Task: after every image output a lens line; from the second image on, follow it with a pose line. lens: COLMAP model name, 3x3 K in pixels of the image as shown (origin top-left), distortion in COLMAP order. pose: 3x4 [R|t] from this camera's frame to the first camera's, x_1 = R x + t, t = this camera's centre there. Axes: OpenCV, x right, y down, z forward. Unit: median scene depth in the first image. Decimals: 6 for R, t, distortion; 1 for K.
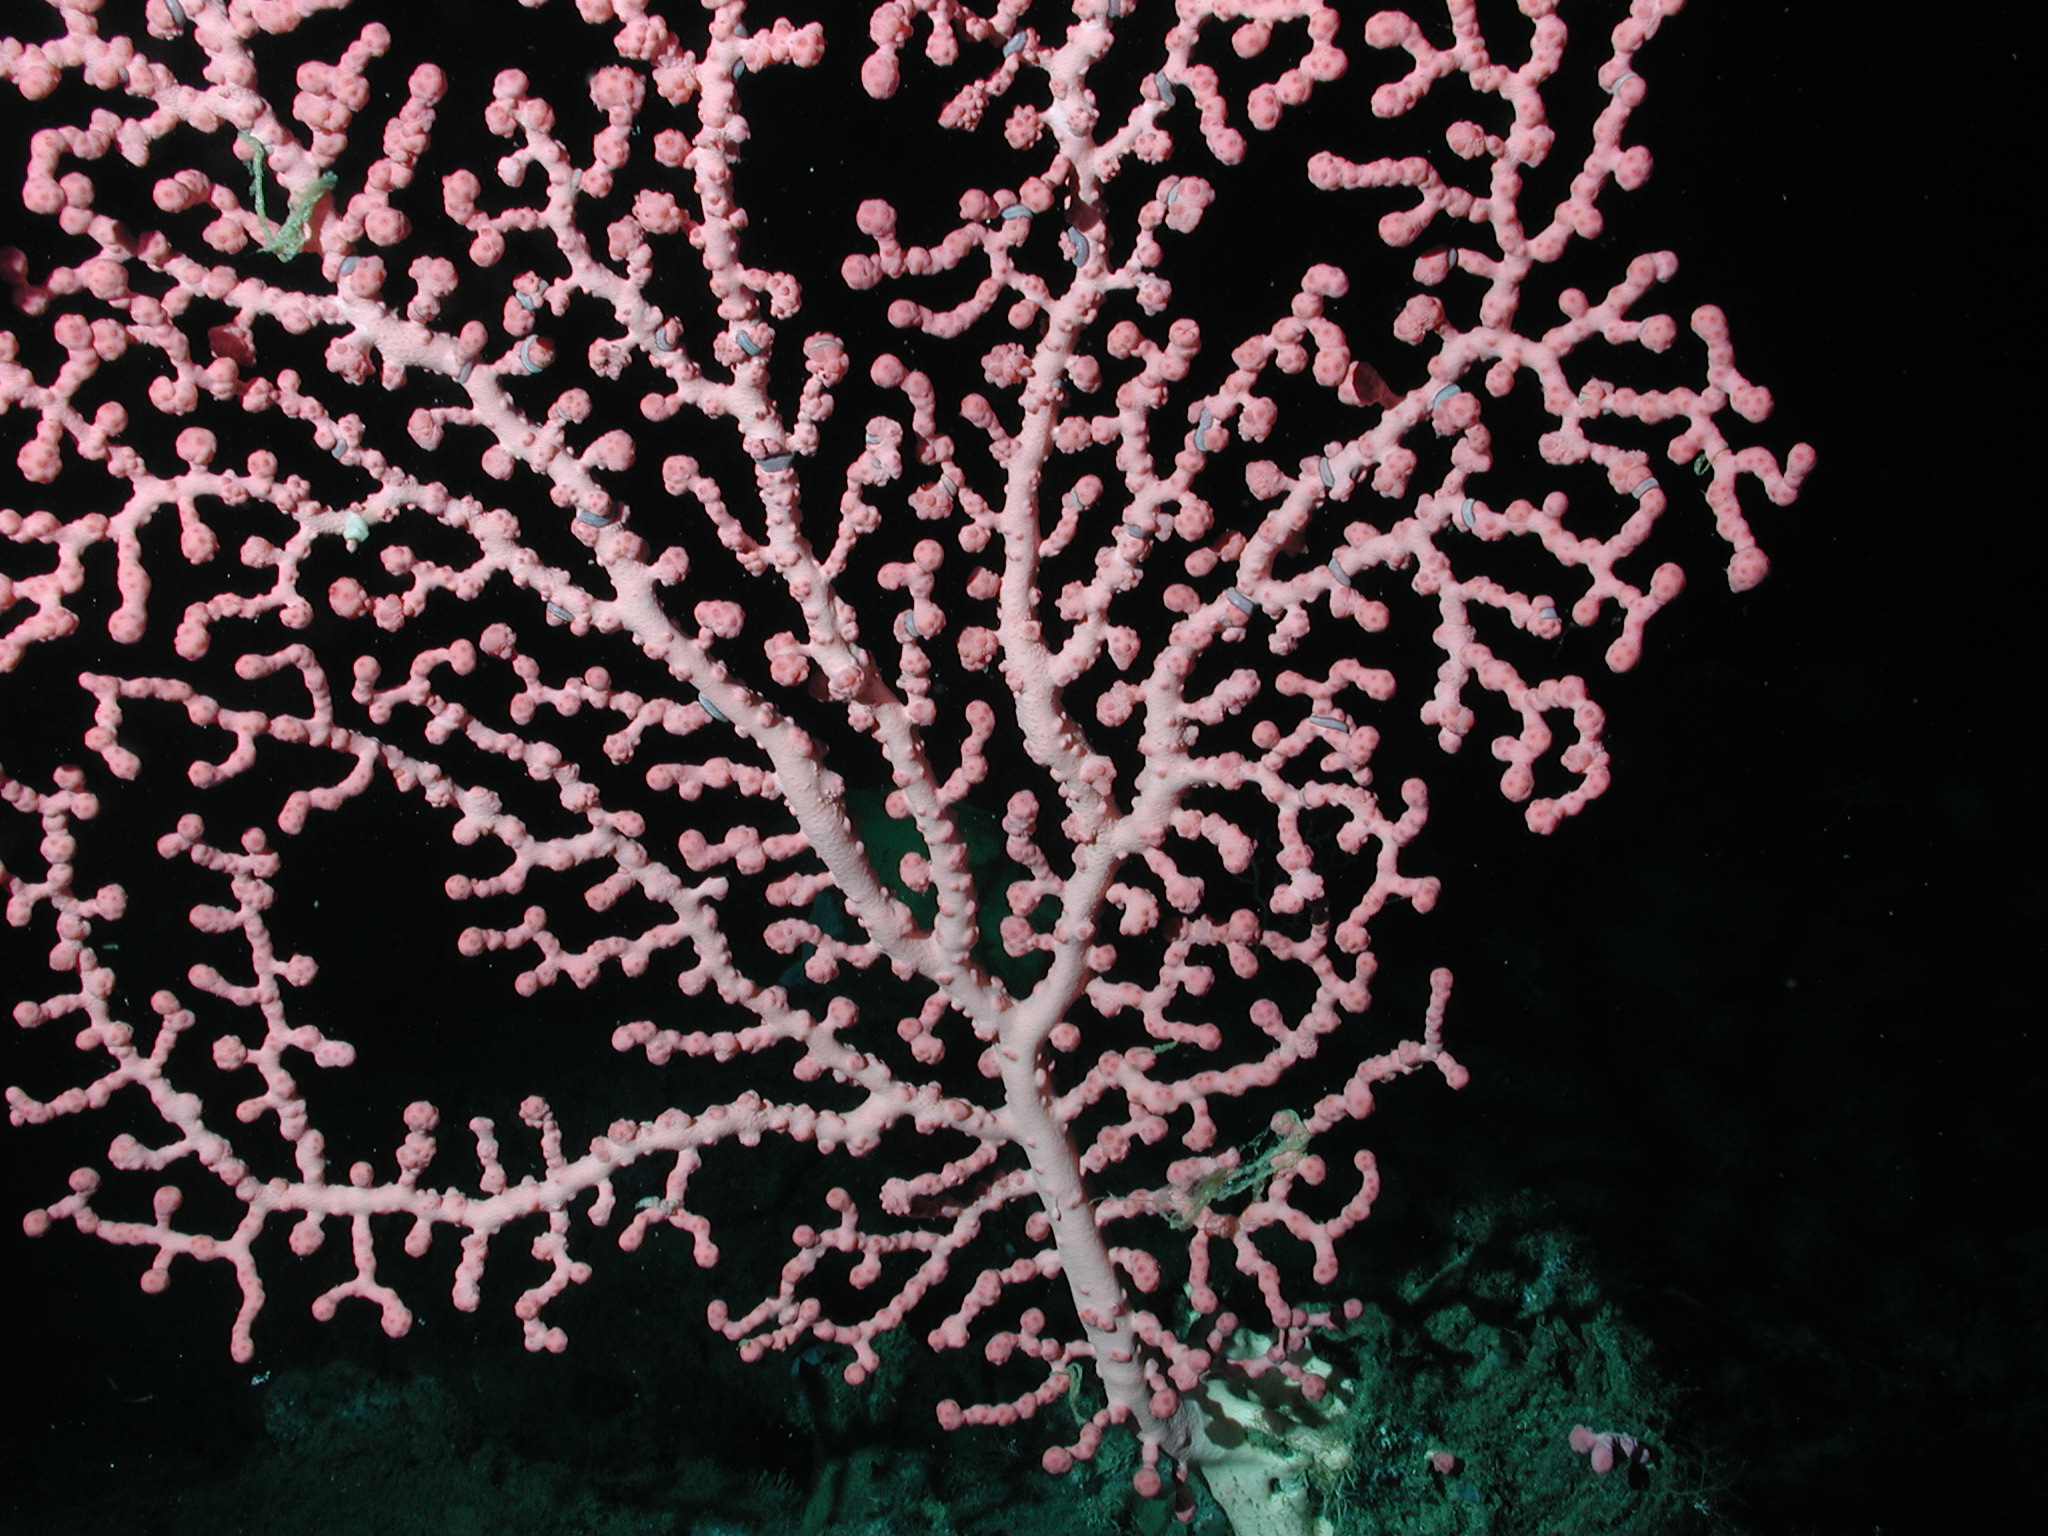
lens RADIAL K [[2382.2, 0, 1024.0], [0, 2382.2, 768.0], [0, 0, 1]] dist [-0.085543, 0.176073]
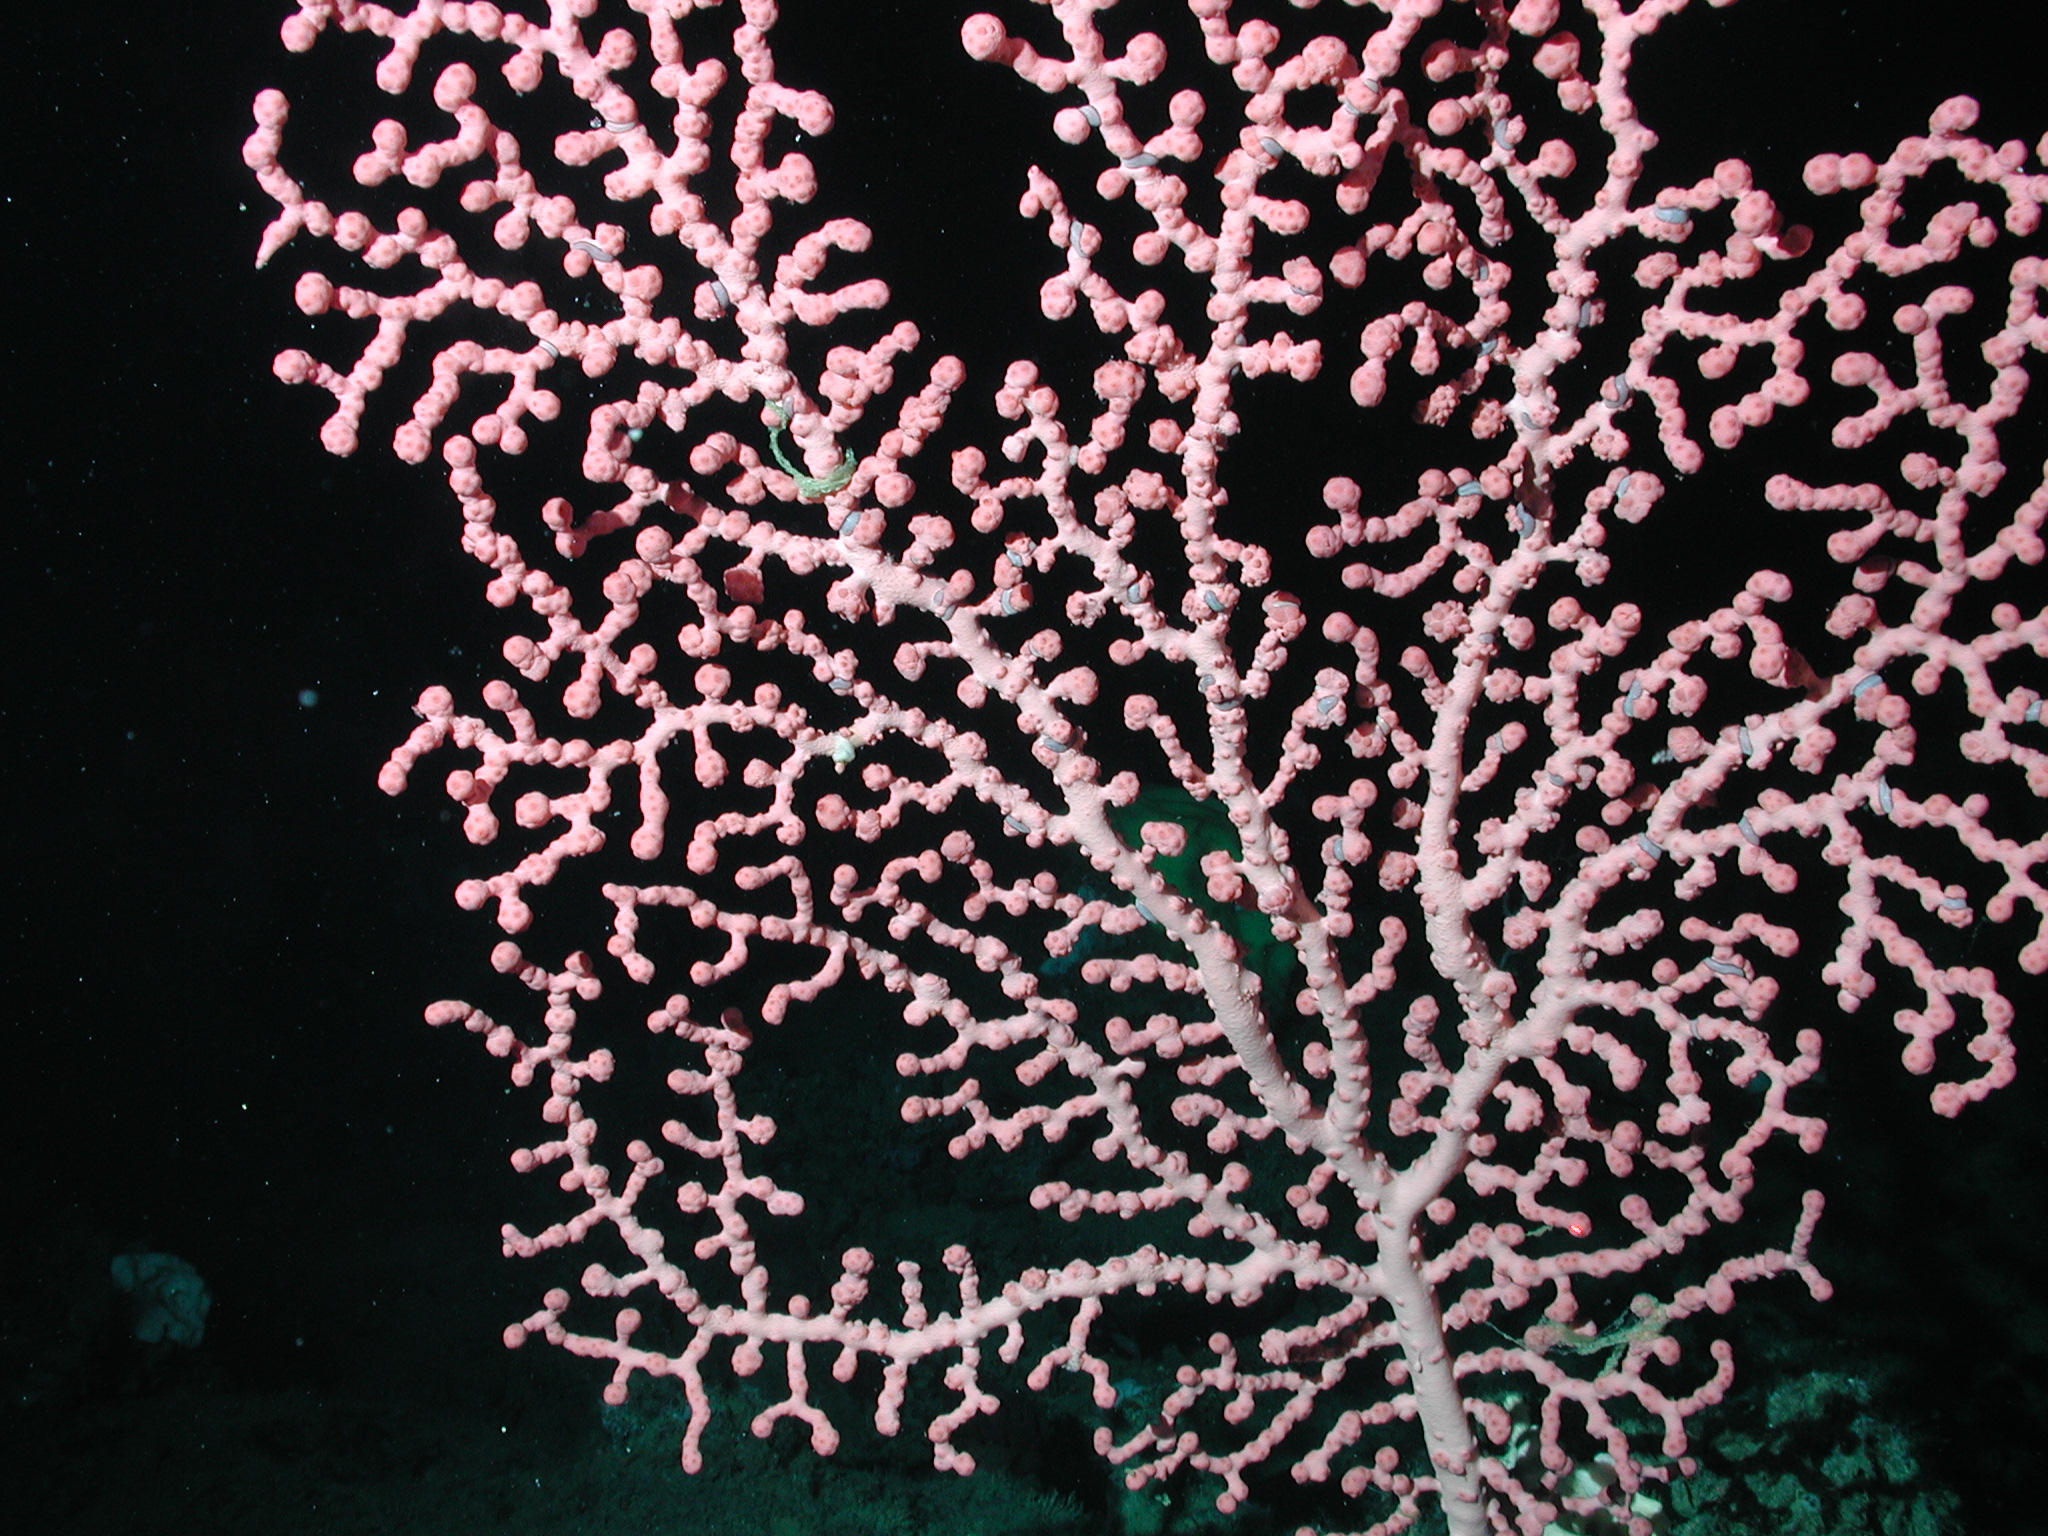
lens RADIAL K [[2320.6, 0, 1024.0], [0, 2320.6, 768.0], [0, 0, 1]] dist [-0.075537, 0.085785]
pose [[0.994874, 0.051136, -0.087239, -0.102616], [-0.048286, 0.998239, 0.034469, -0.130617], [0.088847, -0.030079, 0.995591, -0.058734]]
